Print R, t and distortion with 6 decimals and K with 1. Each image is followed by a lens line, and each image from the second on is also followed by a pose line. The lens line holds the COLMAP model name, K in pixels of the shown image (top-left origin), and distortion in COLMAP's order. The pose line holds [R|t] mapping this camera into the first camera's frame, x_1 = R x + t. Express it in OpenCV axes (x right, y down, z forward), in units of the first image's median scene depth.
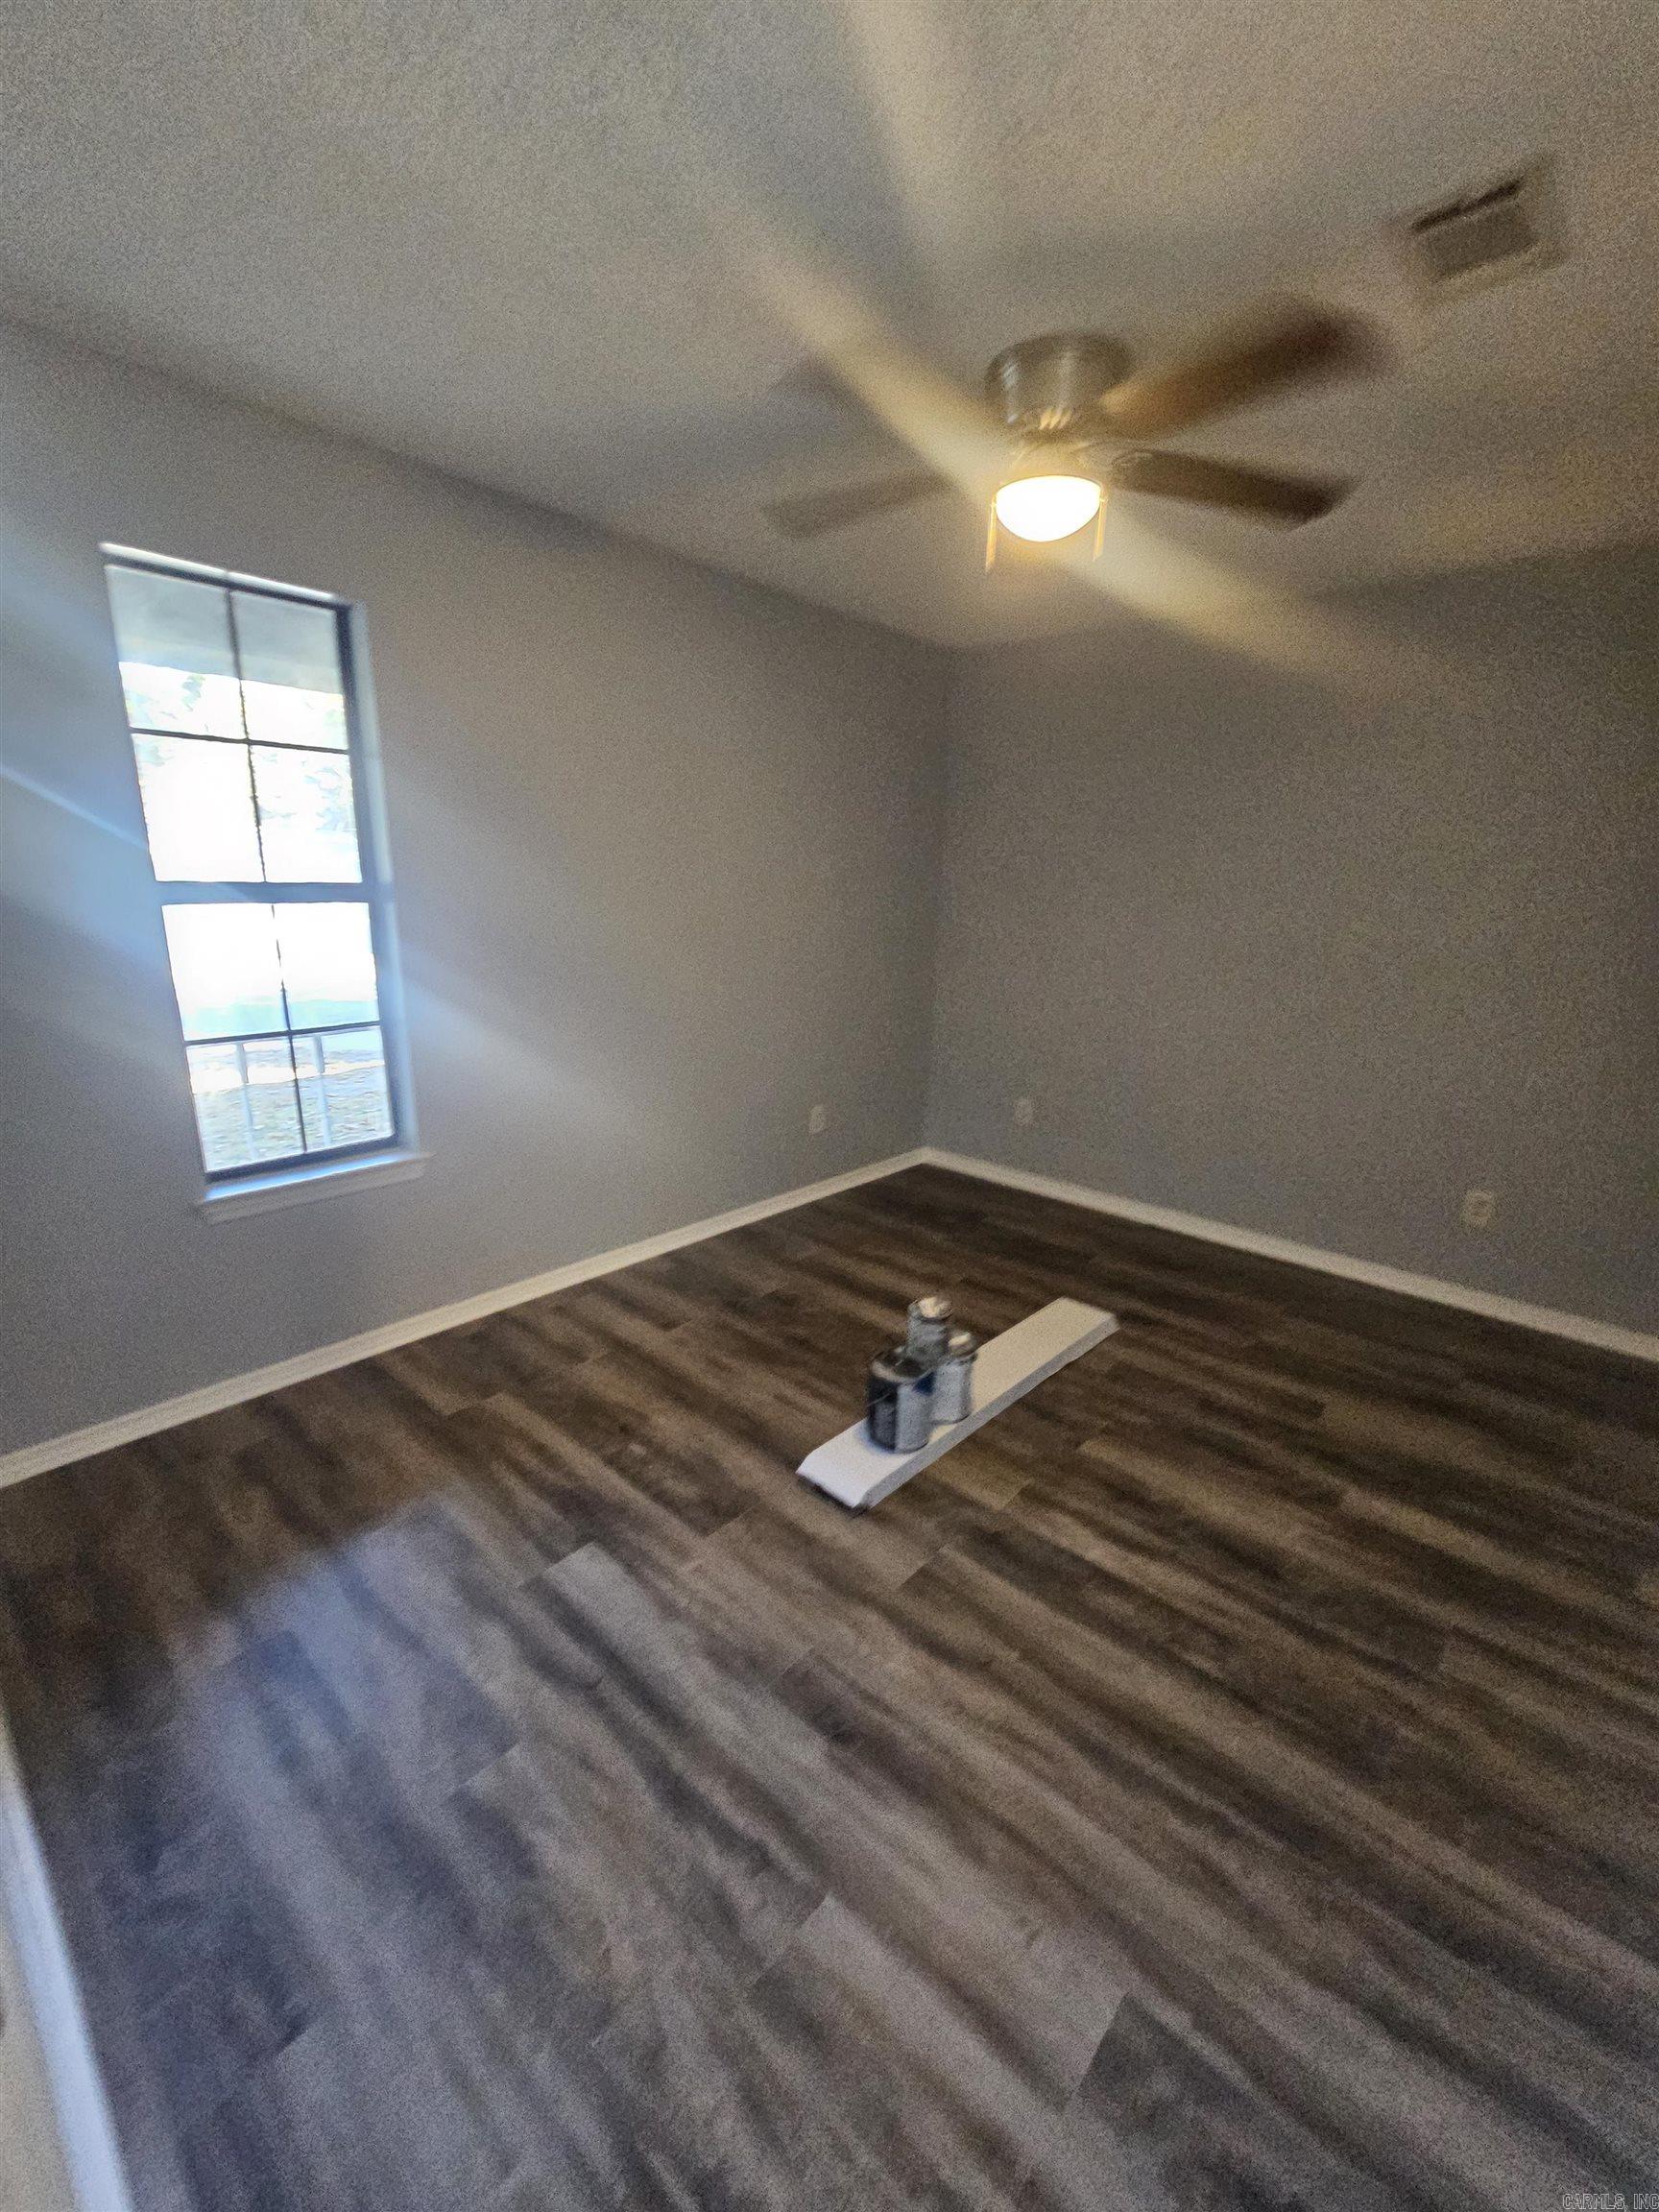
lens RADIAL K [[904.4, 0, 831.0], [0, 904.4, 1113.2], [0, 0, 1]] dist [-0.003637, 0.002169]
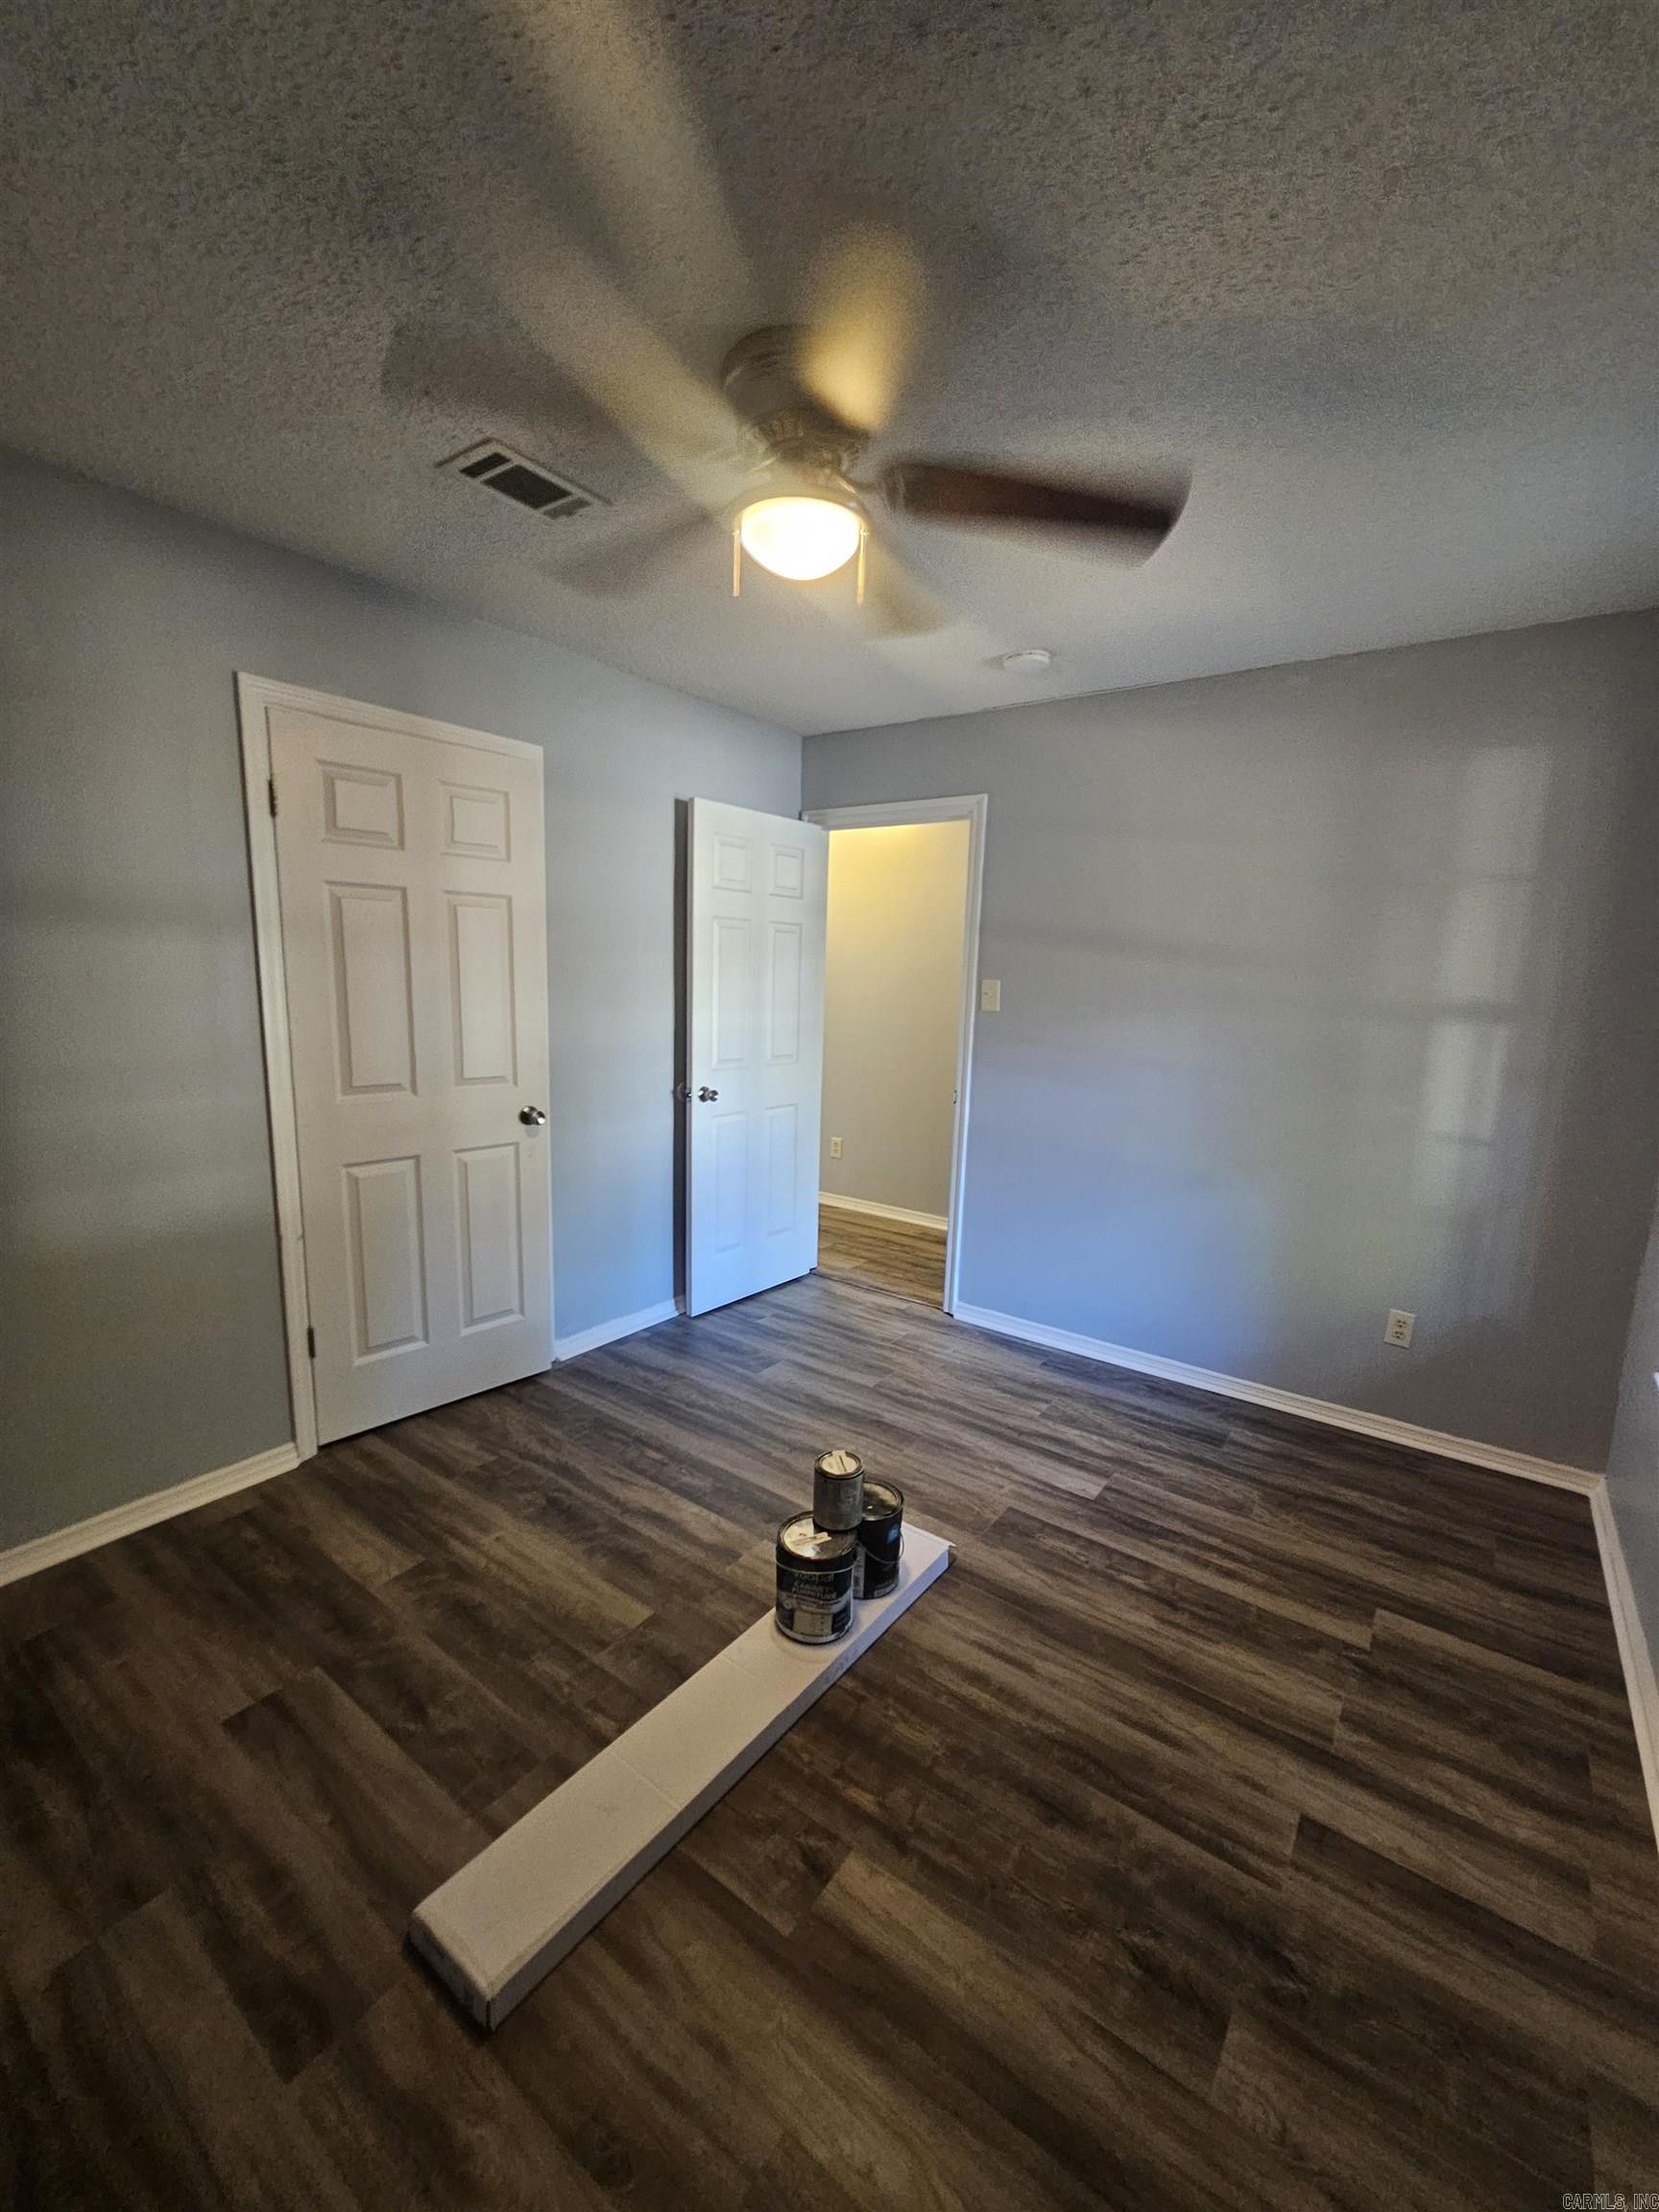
lens RADIAL K [[904.4, 0, 831.0], [0, 904.4, 1113.2], [0, 0, 1]] dist [-0.003637, 0.002169]
pose [[-0.993249, -0.042501, -0.107933, 0.255046], [-0.082884, 0.910990, 0.404014, -0.489661], [0.081155, 0.410233, -0.908363, 1.854774]]
